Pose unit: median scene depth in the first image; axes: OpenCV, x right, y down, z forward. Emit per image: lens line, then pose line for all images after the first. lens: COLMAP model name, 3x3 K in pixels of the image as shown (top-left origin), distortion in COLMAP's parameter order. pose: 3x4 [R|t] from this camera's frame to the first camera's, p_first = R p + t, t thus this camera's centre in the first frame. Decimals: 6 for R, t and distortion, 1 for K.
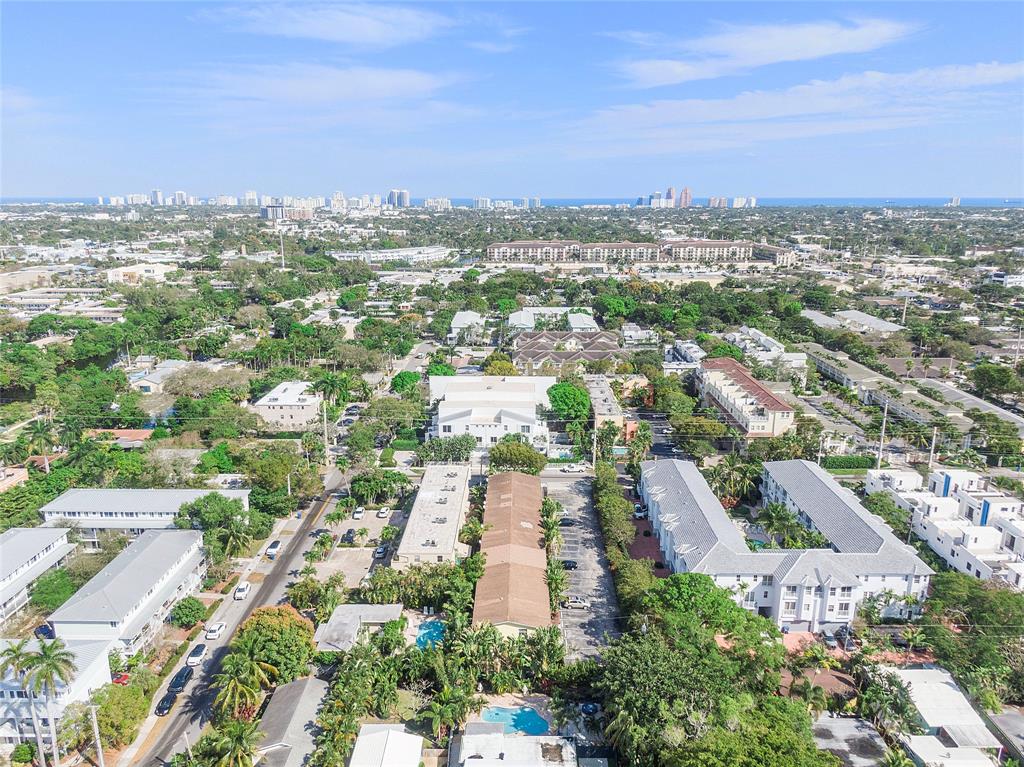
lens RADIAL K [[734.3, 0, 512.0], [0, 734.3, 383.5], [0, 0, 1]] dist [0.052464, -0.088913]
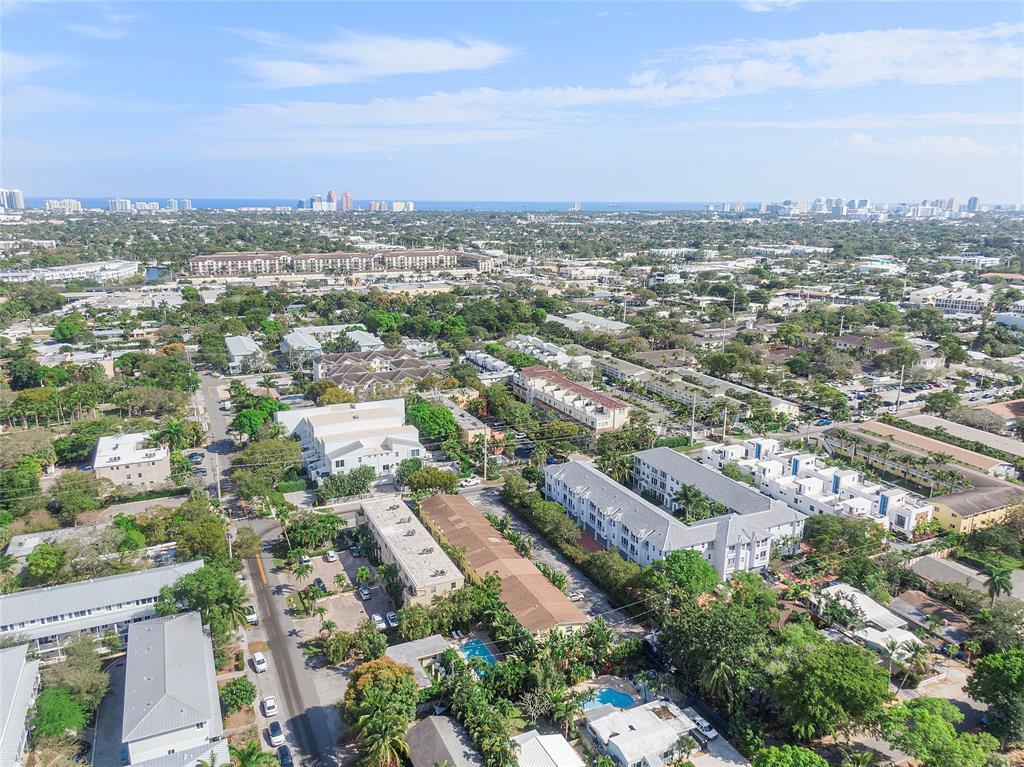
lens RADIAL K [[734.3, 0, 512.0], [0, 734.3, 383.5], [0, 0, 1]] dist [0.052464, -0.088913]
pose [[0.898926, -0.098224, 0.426948, -0.282515], [0.098986, 0.994878, 0.020471, -0.041985], [-0.426772, 0.023860, 0.904044, -0.006898]]
